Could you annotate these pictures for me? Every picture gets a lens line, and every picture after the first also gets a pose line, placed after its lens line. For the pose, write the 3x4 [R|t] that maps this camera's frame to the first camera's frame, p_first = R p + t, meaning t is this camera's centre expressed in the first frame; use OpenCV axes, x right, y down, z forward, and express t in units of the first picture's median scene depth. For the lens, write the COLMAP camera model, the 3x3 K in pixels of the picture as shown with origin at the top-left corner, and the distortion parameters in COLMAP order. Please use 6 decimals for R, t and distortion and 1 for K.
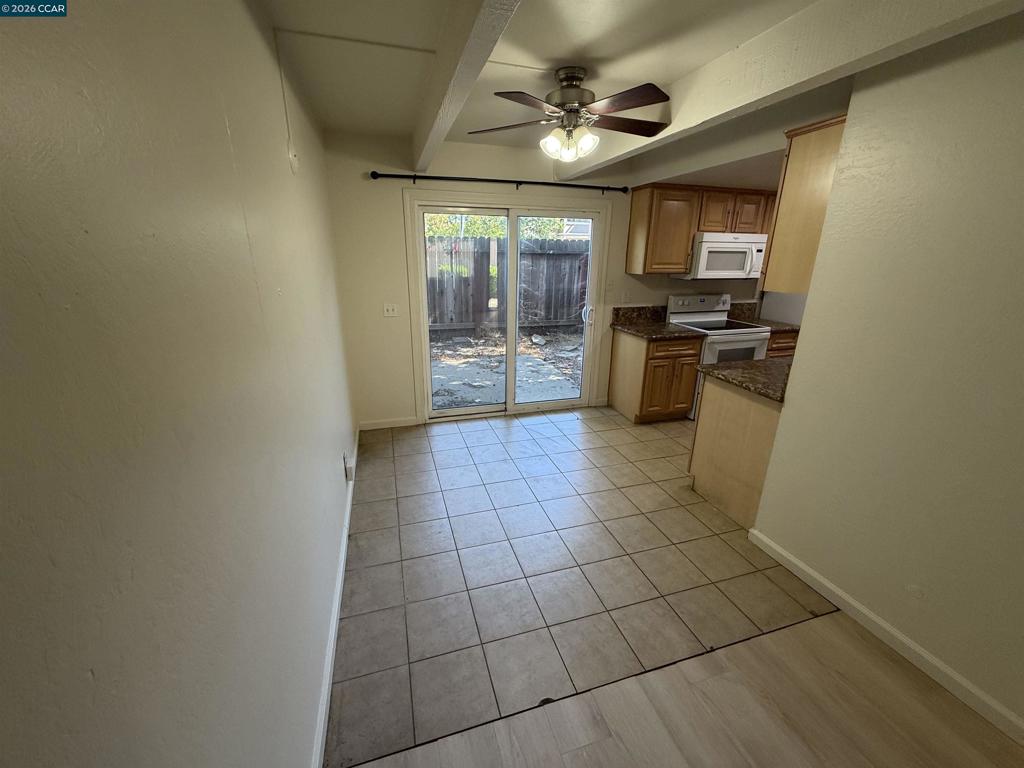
lens RADIAL K [[407.5, 0, 512.0], [0, 407.5, 384.0], [0, 0, 1]] dist [0.002789, 0.000295]
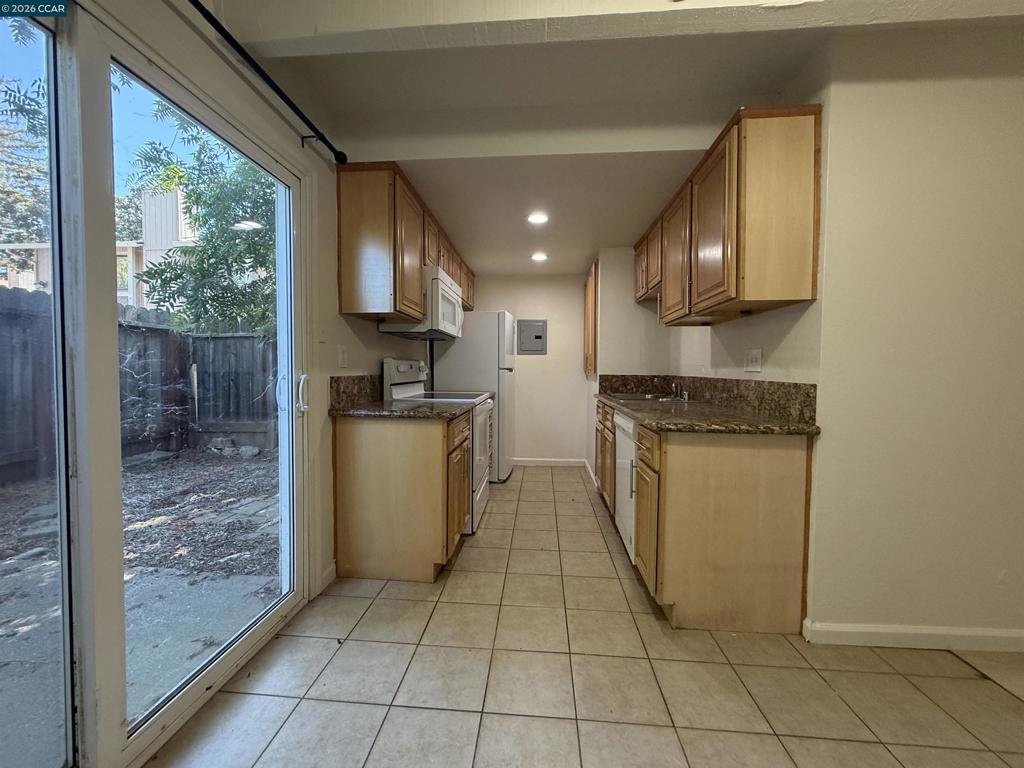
lens RADIAL K [[407.5, 0, 512.0], [0, 407.5, 384.0], [0, 0, 1]] dist [0.002789, 0.000295]
pose [[0.363898, -0.043420, 0.930426, -0.142454], [0.282955, 0.956859, -0.066013, -0.085383], [-0.887420, 0.287290, 0.360485, 0.643118]]
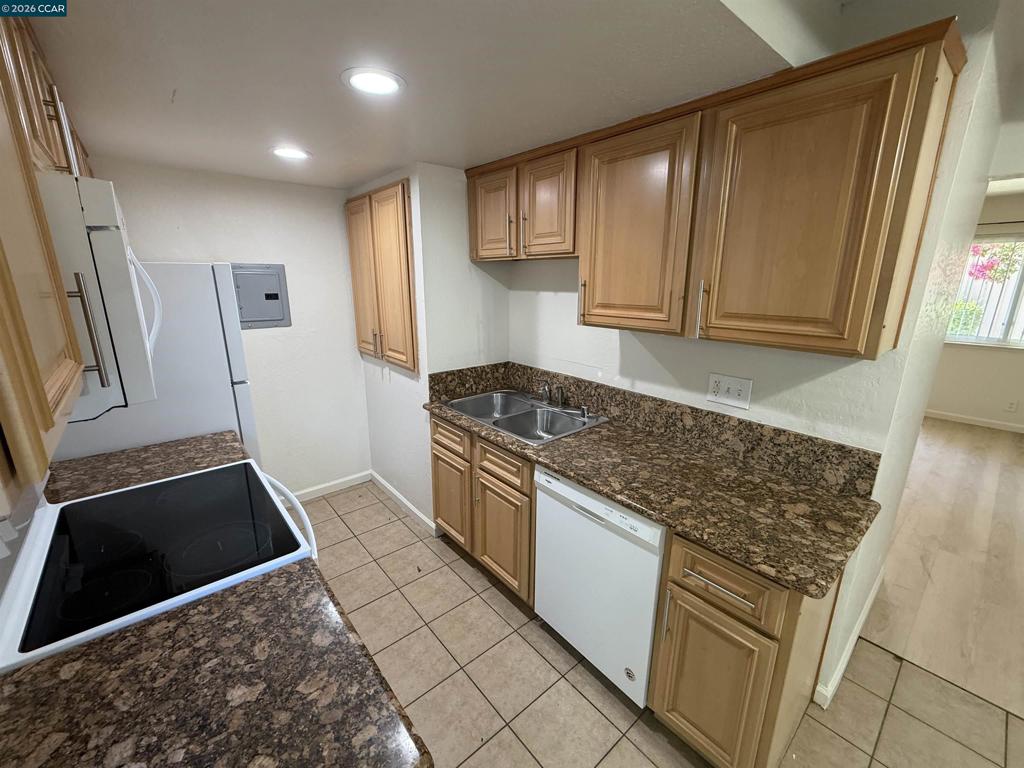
lens RADIAL K [[421.3, 0, 512.0], [0, 421.3, 384.0], [0, 0, 1]] dist [-0.001202, -0.000100]
pose [[-0.392980, -0.243750, 0.886653, 0.181933], [0.269967, 0.891153, 0.364641, -0.286067], [-0.879025, 0.382664, -0.284401, 0.863750]]
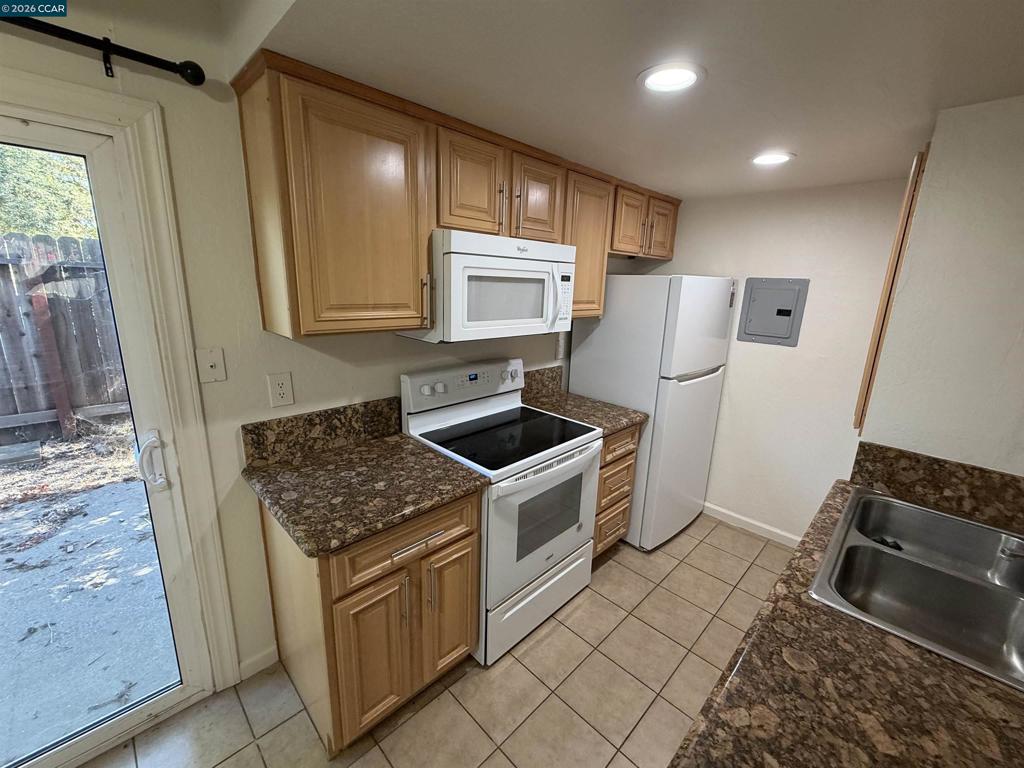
lens RADIAL K [[421.3, 0, 512.0], [0, 421.3, 384.0], [0, 0, 1]] dist [-0.001202, -0.000100]
pose [[0.883011, -0.092570, 0.460132, 0.301001], [0.119549, 0.992382, -0.029770, -0.190930], [-0.453871, 0.081295, 0.887351, 0.583746]]
